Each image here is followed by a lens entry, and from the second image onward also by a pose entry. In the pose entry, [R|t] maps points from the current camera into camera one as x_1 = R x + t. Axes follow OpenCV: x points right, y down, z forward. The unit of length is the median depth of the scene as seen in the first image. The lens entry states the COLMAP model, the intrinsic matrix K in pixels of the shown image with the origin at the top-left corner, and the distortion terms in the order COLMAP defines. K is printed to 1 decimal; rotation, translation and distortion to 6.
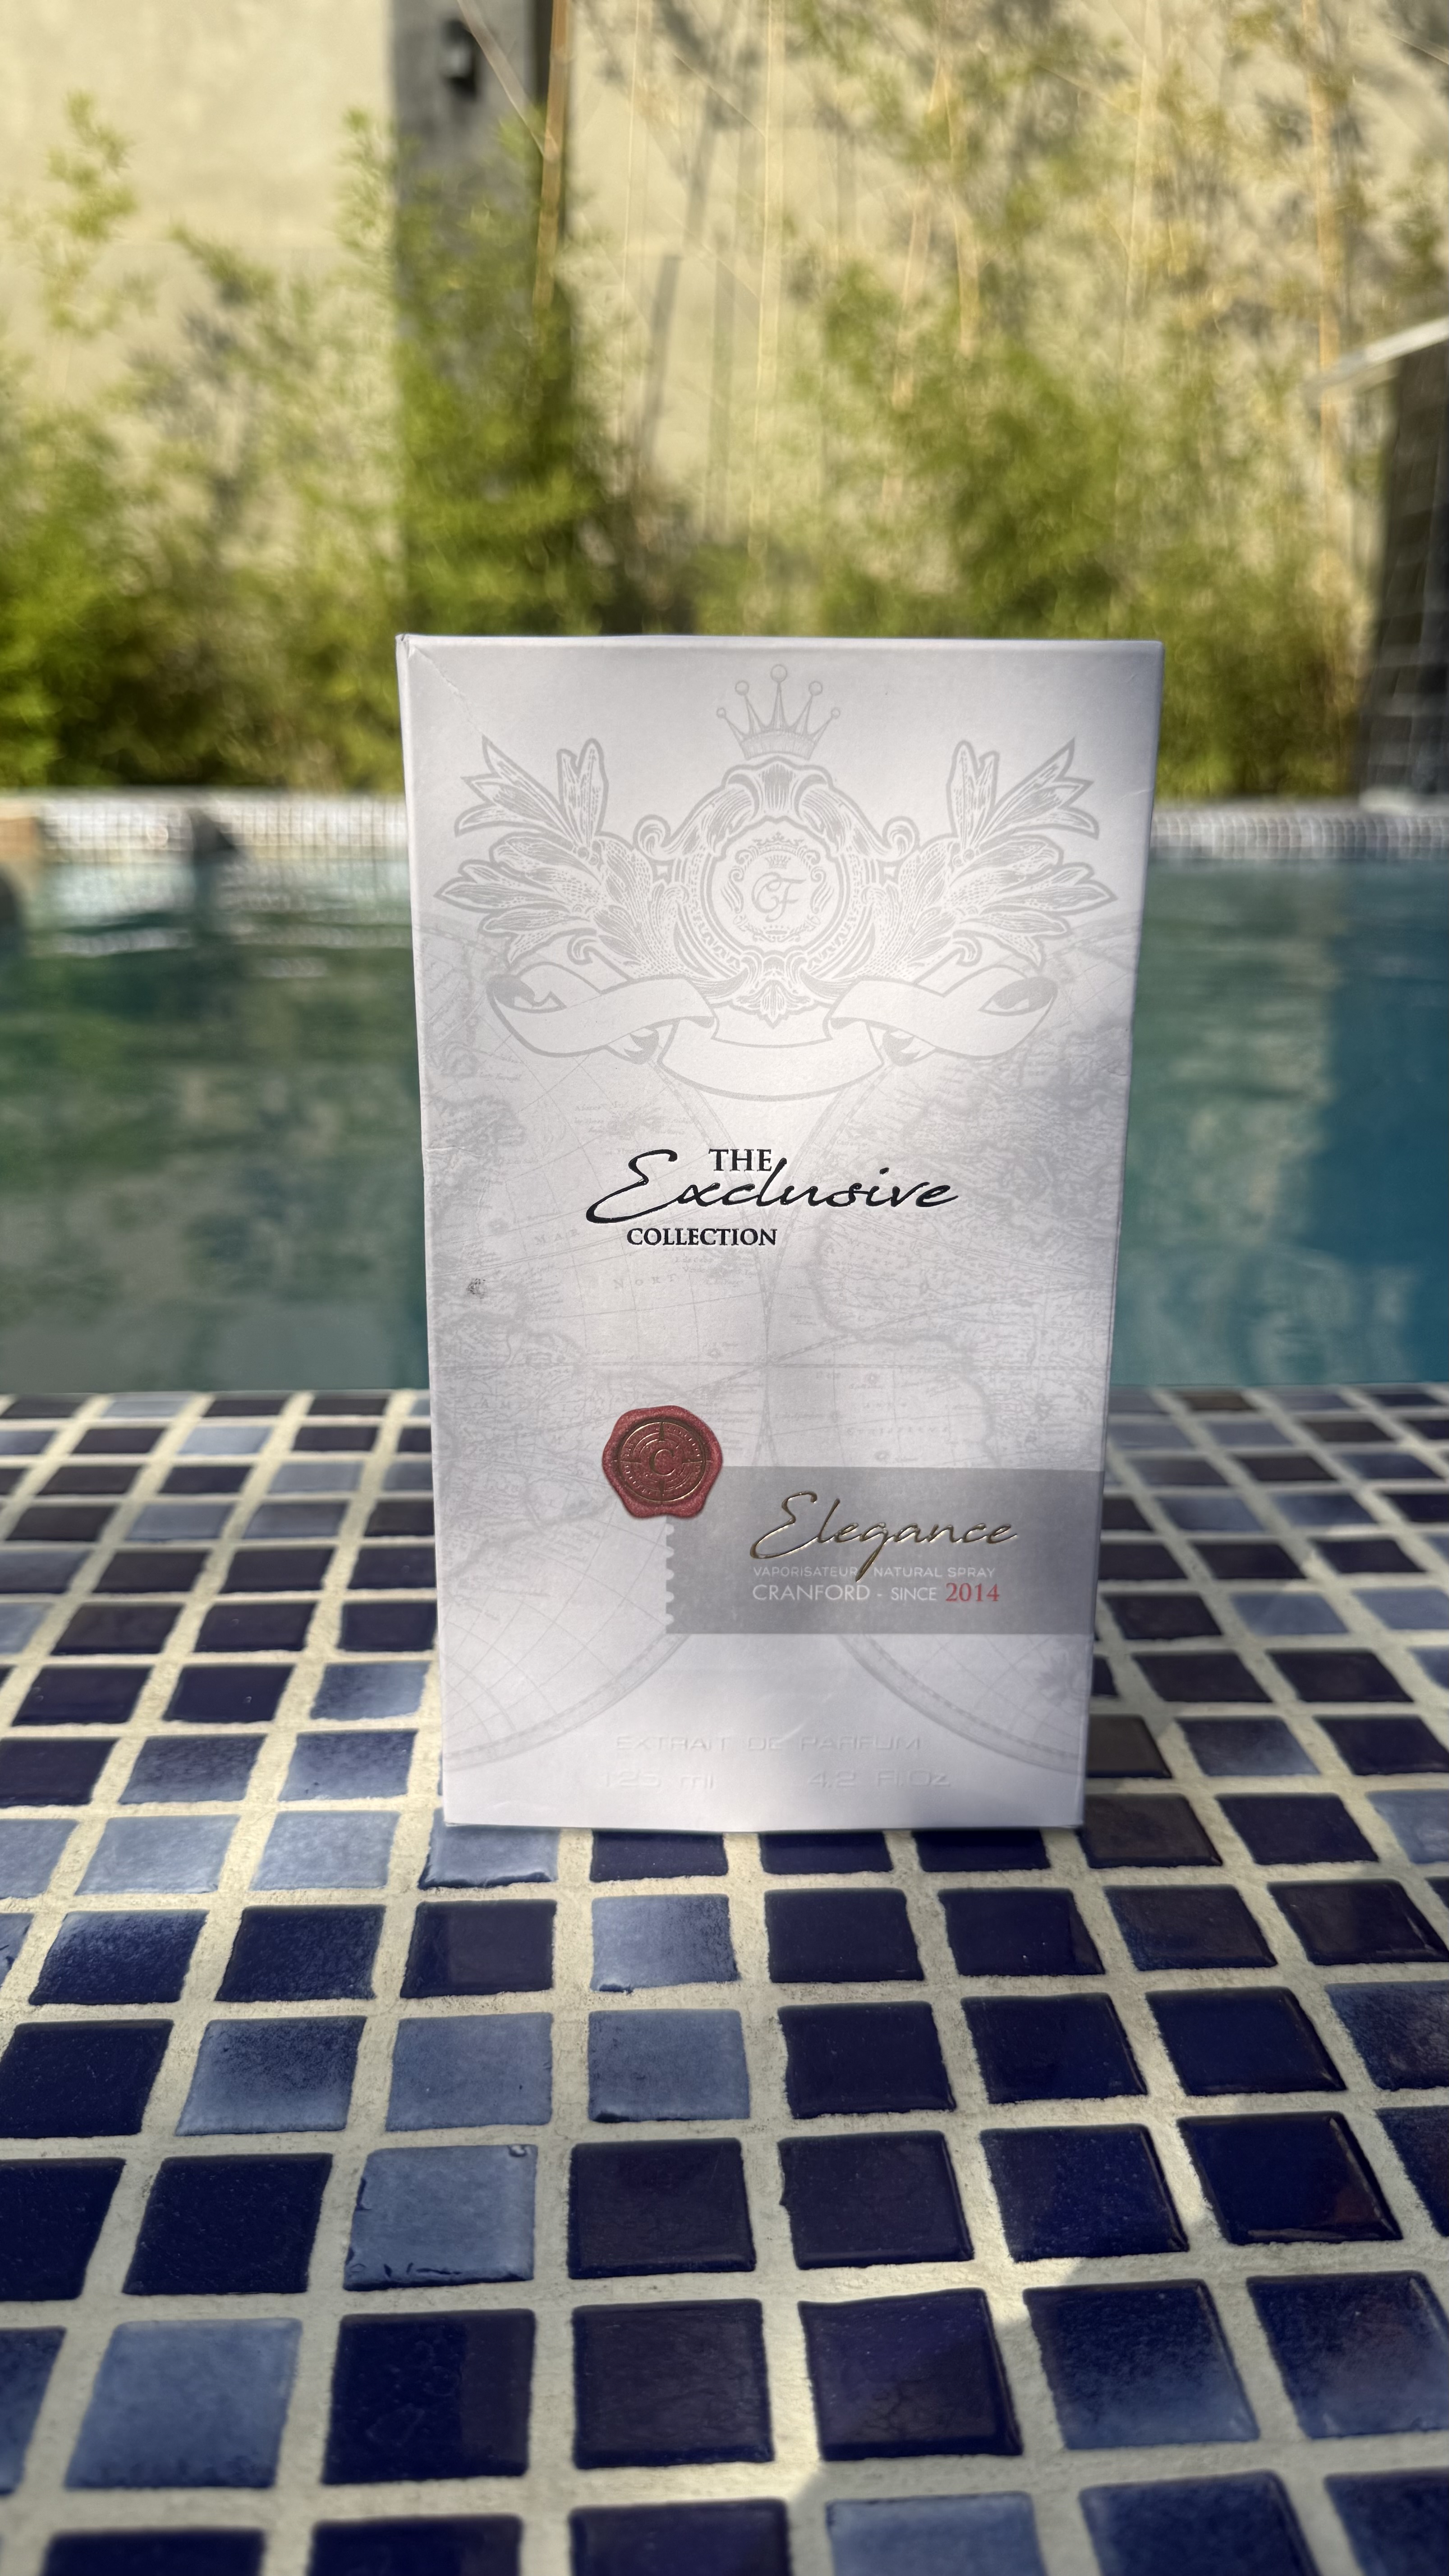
lens RADIAL K [[1809.8, 0, 730.9], [0, 1809.8, 1325.6], [0, 0, 1]] dist [0.083353, -0.316663]
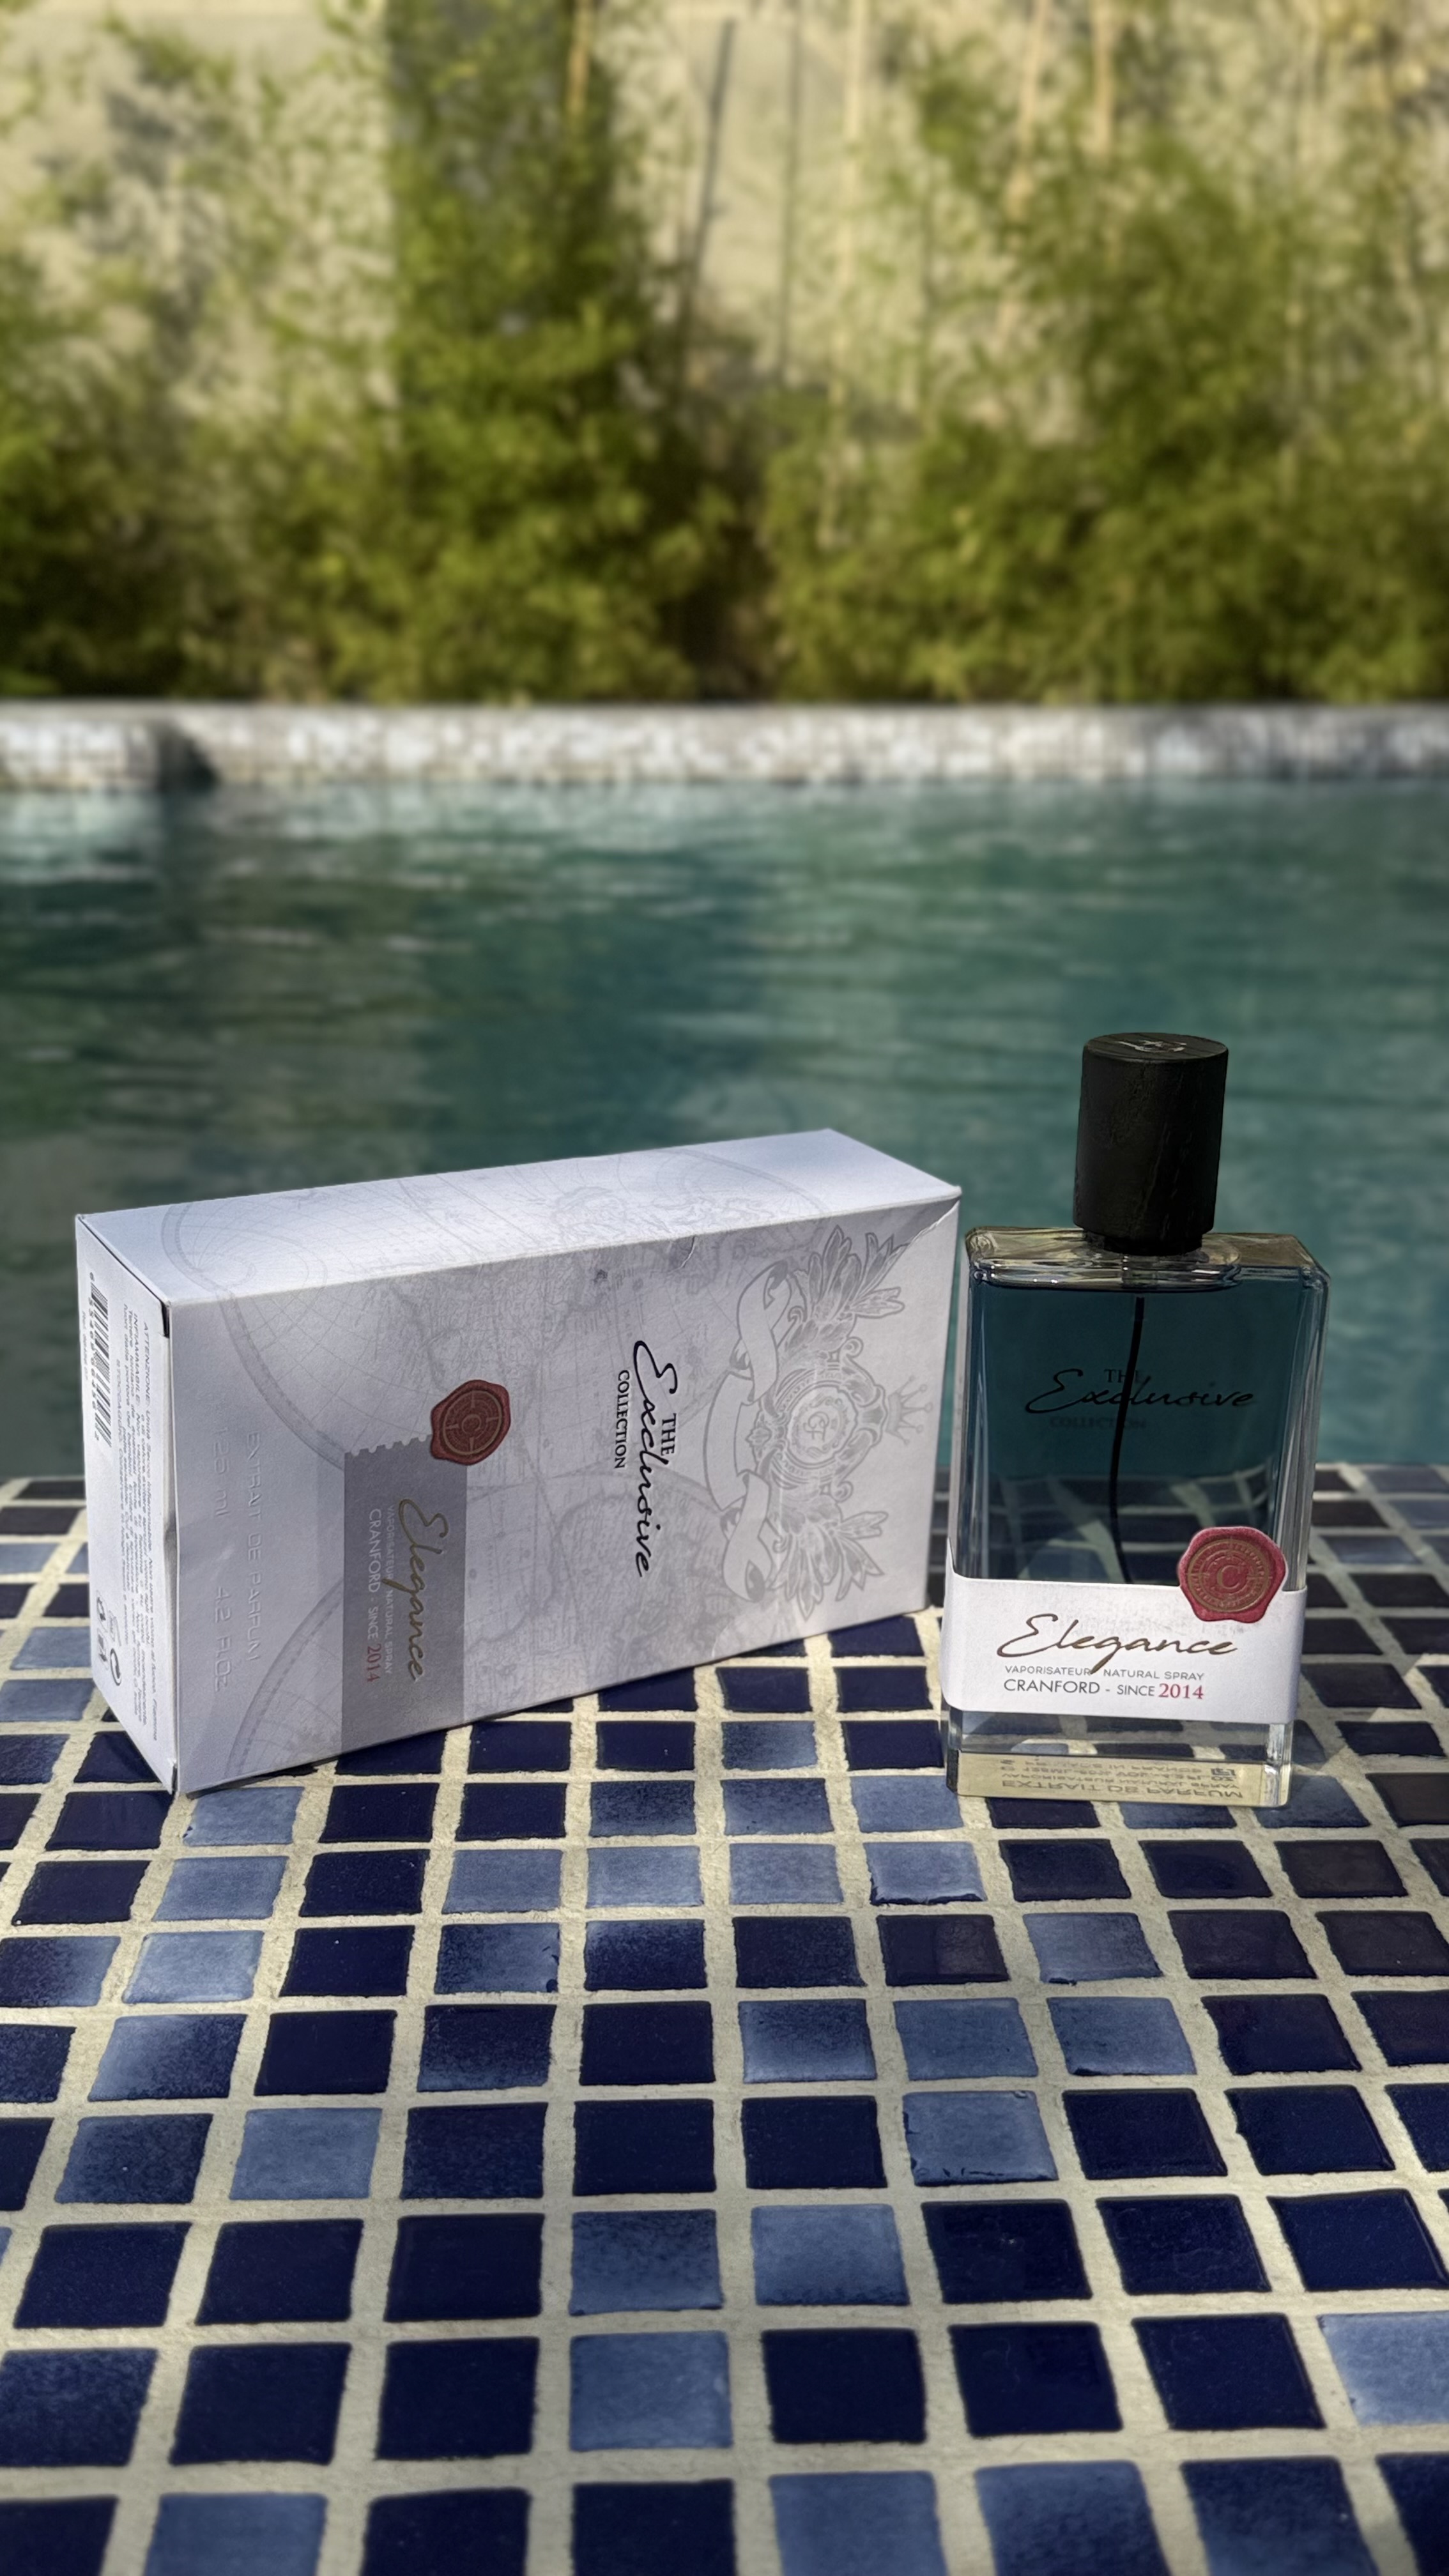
lens RADIAL K [[2308.8, 0, 718.7], [0, 2308.8, 1290.9], [0, 0, 1]] dist [0.132160, -0.382334]
pose [[0.999690, 0.000643, -0.024884, -0.227268], [-0.001265, 0.999687, -0.025003, -0.050586], [0.024860, 0.025026, 0.999378, -0.510523]]
